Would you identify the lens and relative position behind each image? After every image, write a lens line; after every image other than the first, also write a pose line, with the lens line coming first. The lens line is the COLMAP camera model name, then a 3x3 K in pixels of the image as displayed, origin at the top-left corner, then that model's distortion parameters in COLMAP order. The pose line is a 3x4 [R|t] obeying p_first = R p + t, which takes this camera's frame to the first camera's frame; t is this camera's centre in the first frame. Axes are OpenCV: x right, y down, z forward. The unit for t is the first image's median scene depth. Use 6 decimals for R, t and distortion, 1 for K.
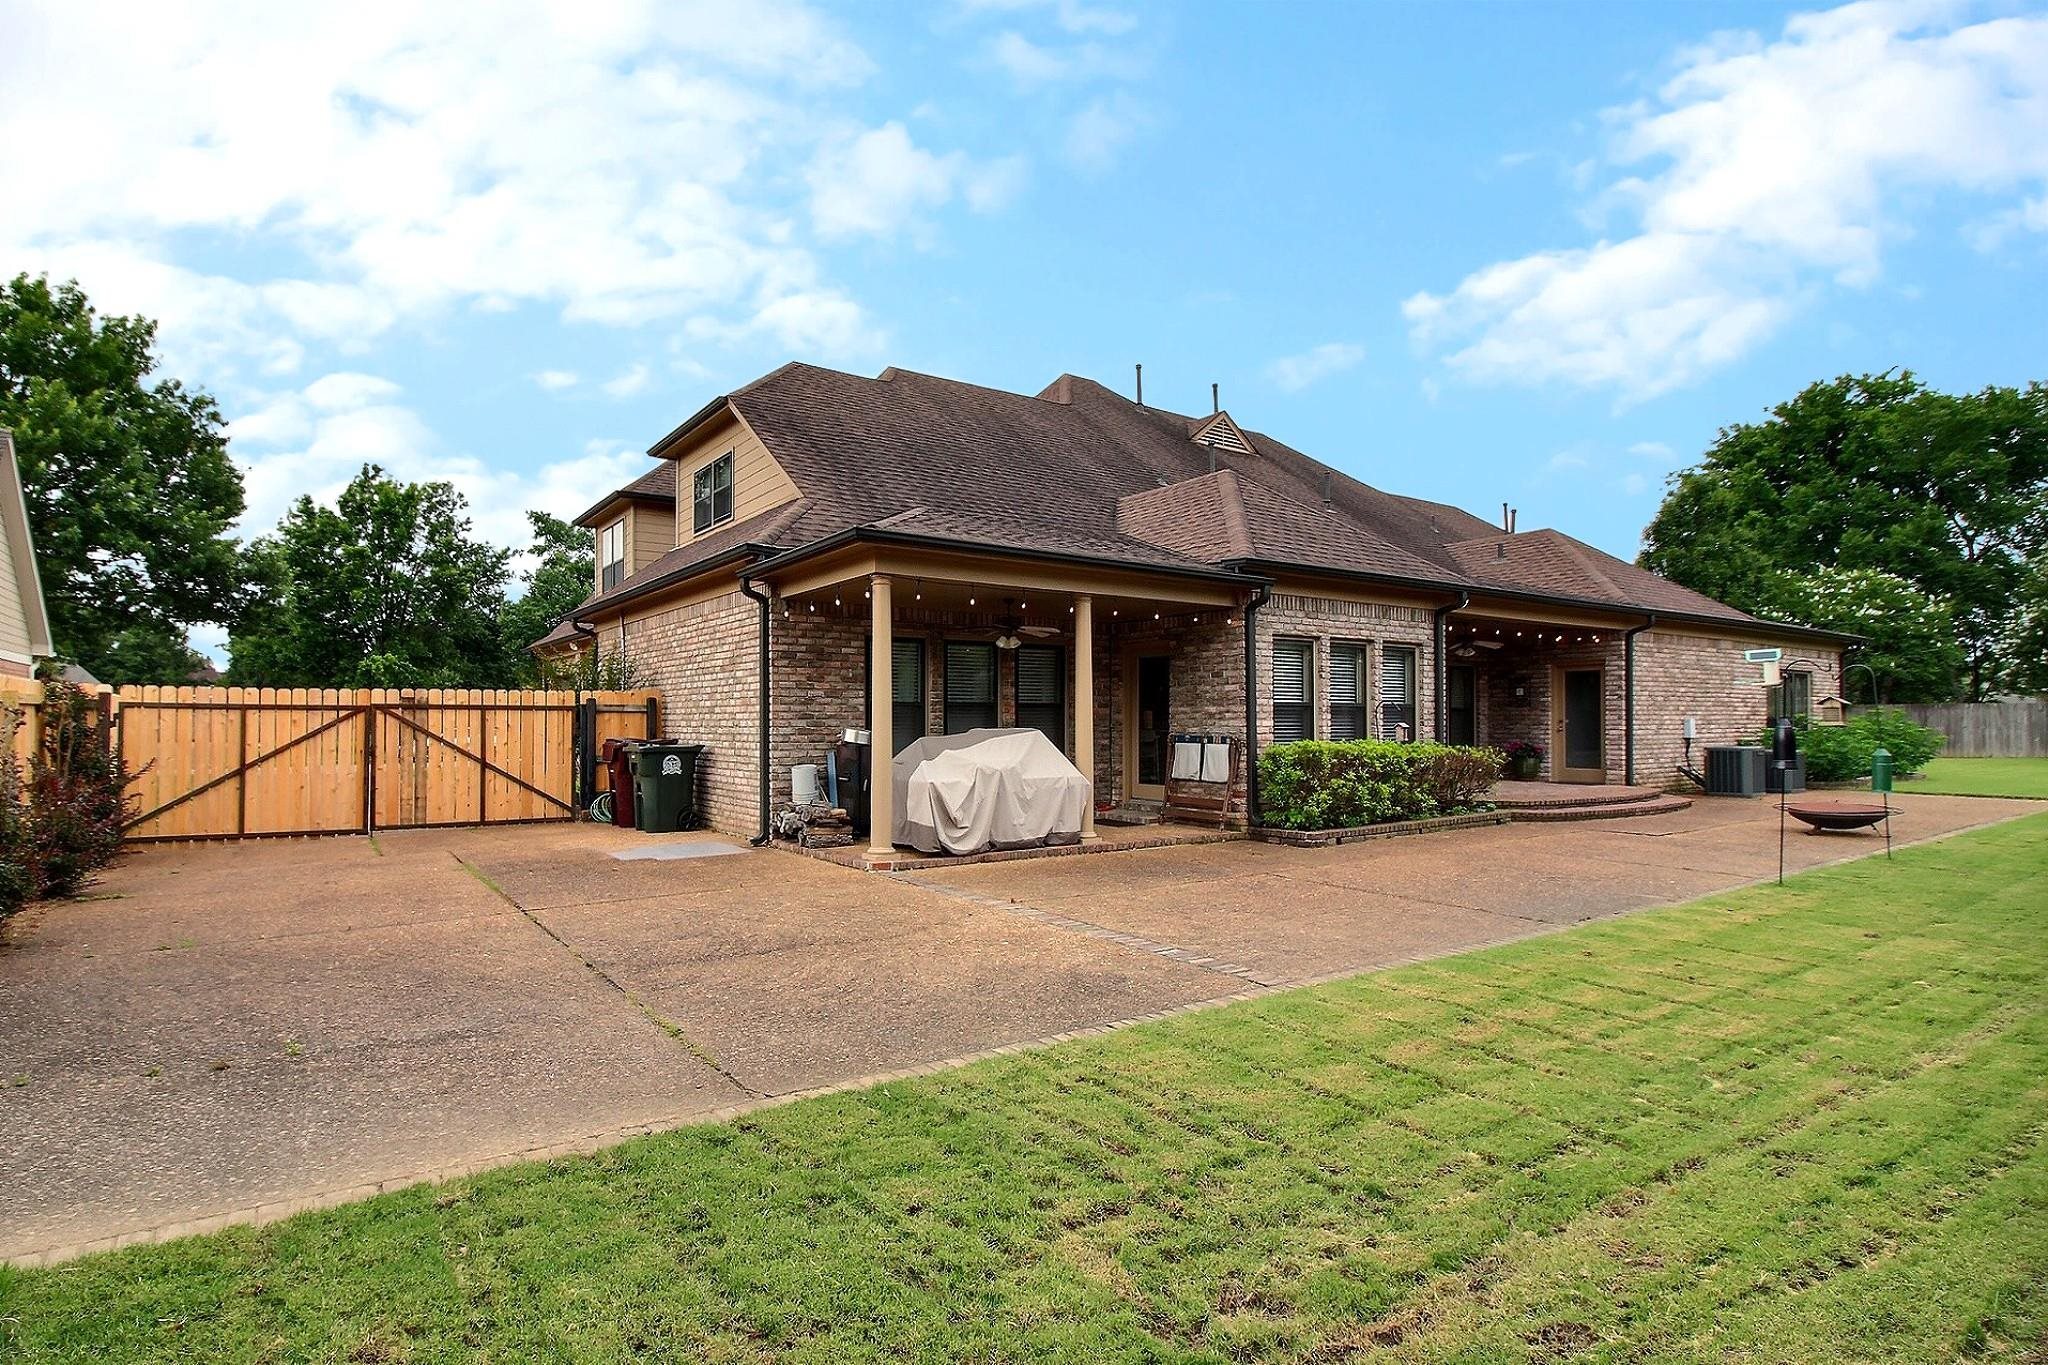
lens RADIAL K [[975.8, 0, 1013.1], [0, 975.8, 684.0], [0, 0, 1]] dist [-0.009141, -0.007422]
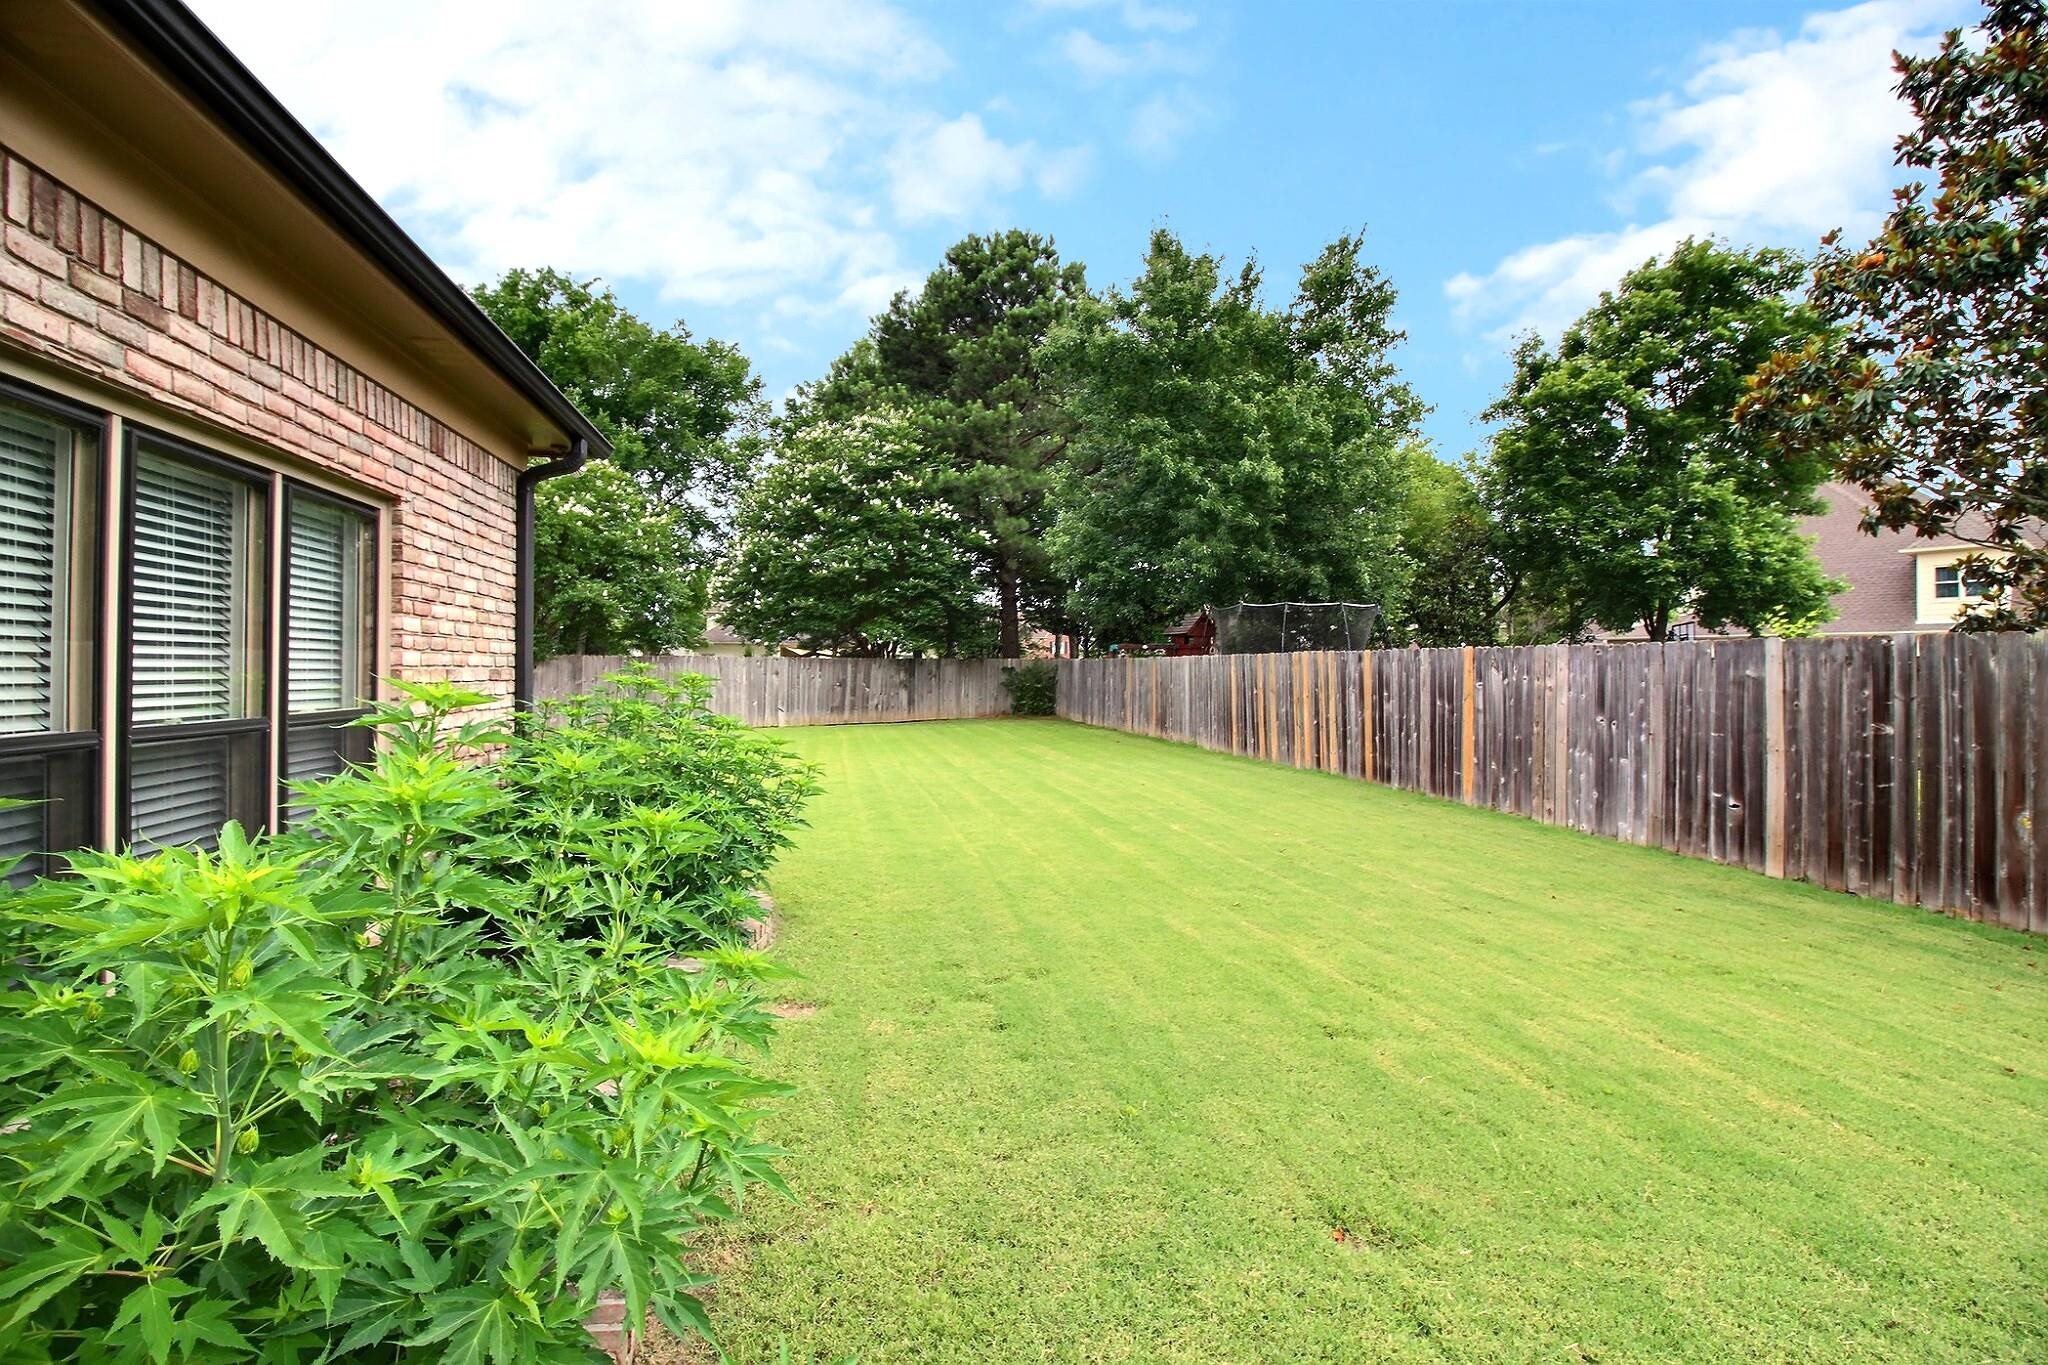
lens RADIAL K [[975.8, 0, 1031.5], [0, 975.8, 671.3], [0, 0, 1]] dist [-0.009141, -0.007422]
pose [[0.384140, -0.012154, 0.923195, 0.396399], [-0.022580, 0.999491, 0.022554, 0.008616], [-0.922999, -0.029510, 0.383670, 0.457878]]
